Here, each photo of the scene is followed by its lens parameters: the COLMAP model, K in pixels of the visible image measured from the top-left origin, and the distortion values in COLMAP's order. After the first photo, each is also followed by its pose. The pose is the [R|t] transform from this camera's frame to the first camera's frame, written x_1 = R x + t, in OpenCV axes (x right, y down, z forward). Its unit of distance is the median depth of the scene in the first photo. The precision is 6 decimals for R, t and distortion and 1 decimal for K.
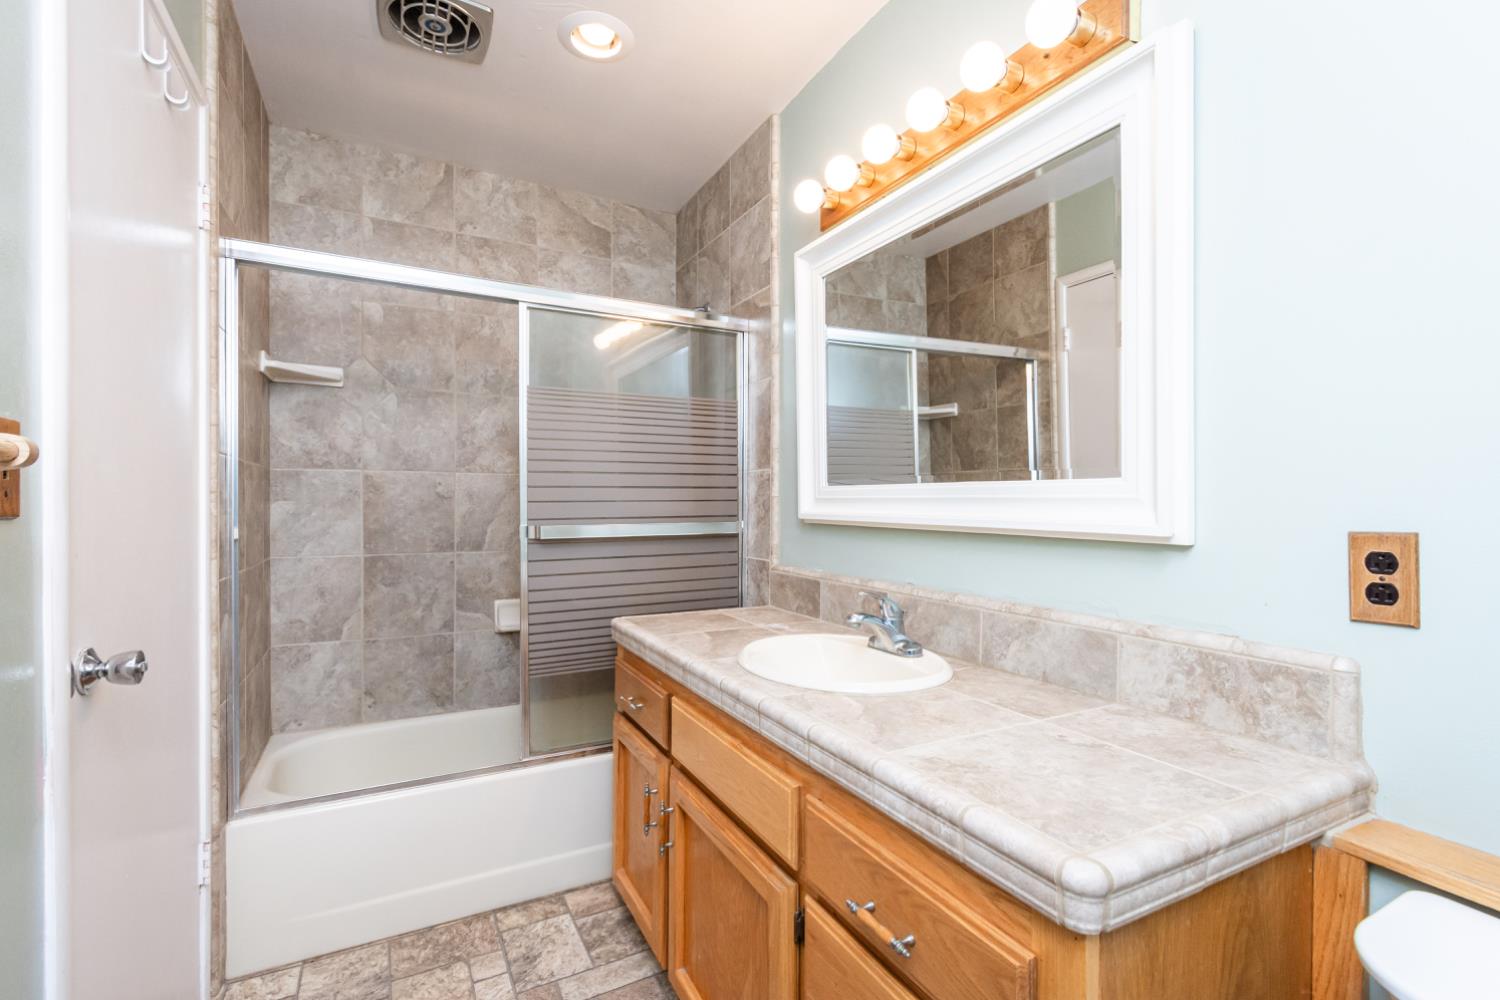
lens RADIAL K [[671.9, 0, 750.0], [0, 671.9, 498.1], [0, 0, 1]] dist [0.001036, -0.000236]
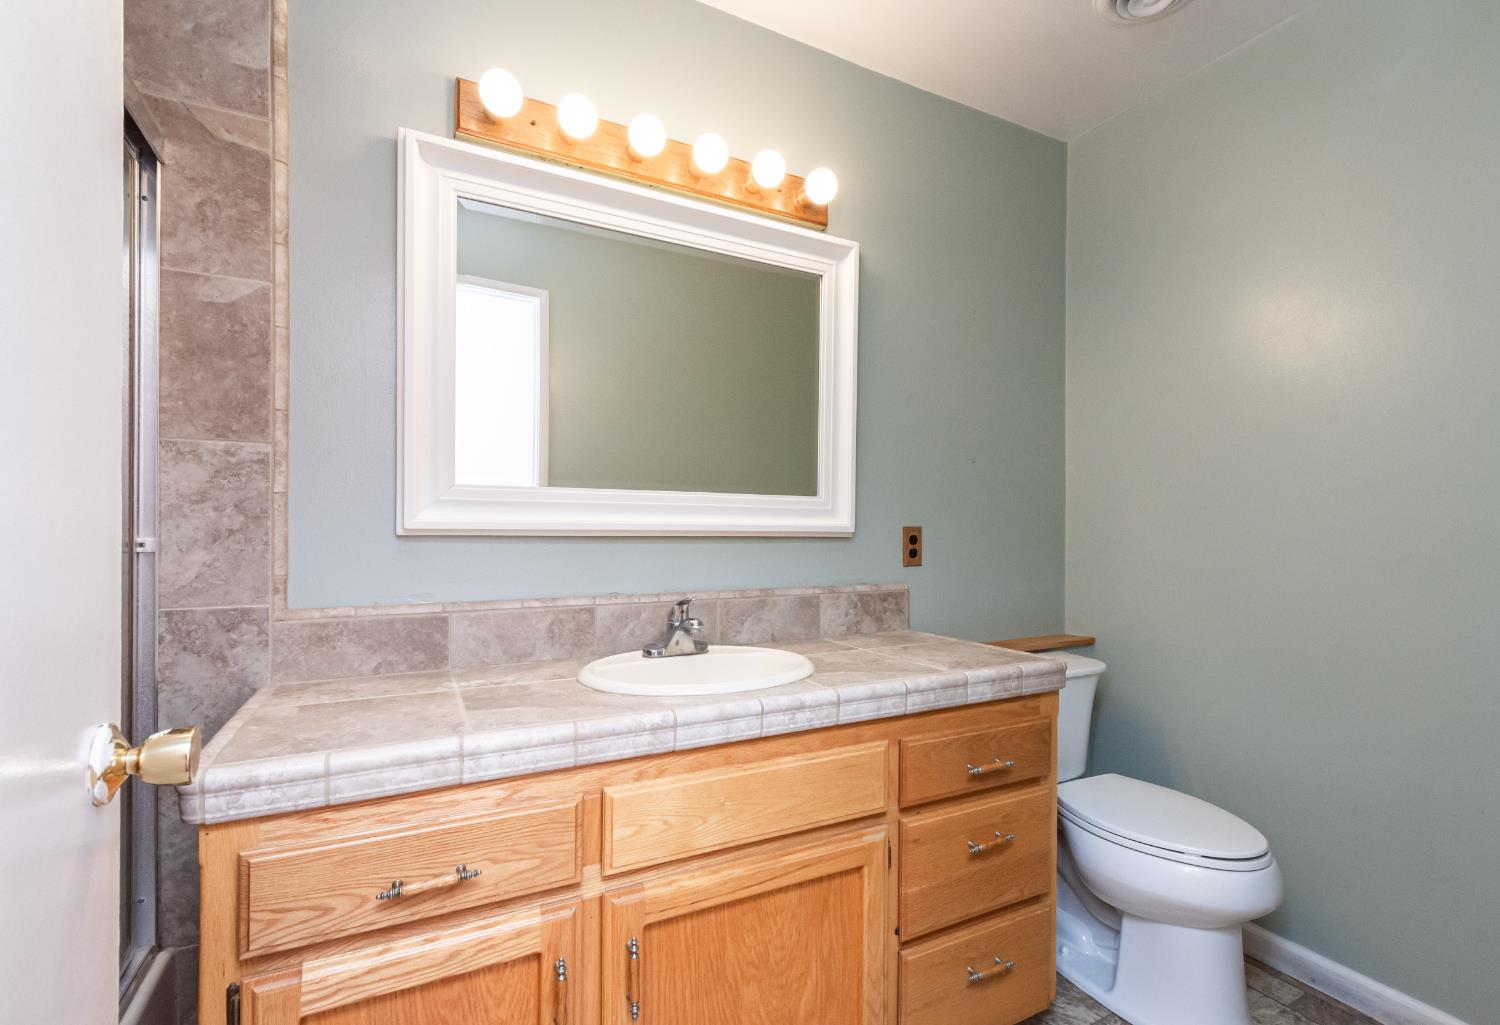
lens RADIAL K [[678.2, 0, 754.4], [0, 678.2, 526.2], [0, 0, 1]] dist [0.001456, 0.000119]
pose [[0.001216, 0.009573, 0.999953, -1.126873], [-0.006600, 0.999932, -0.009565, 0.059635], [-0.999977, -0.006588, 0.001279, 1.226729]]
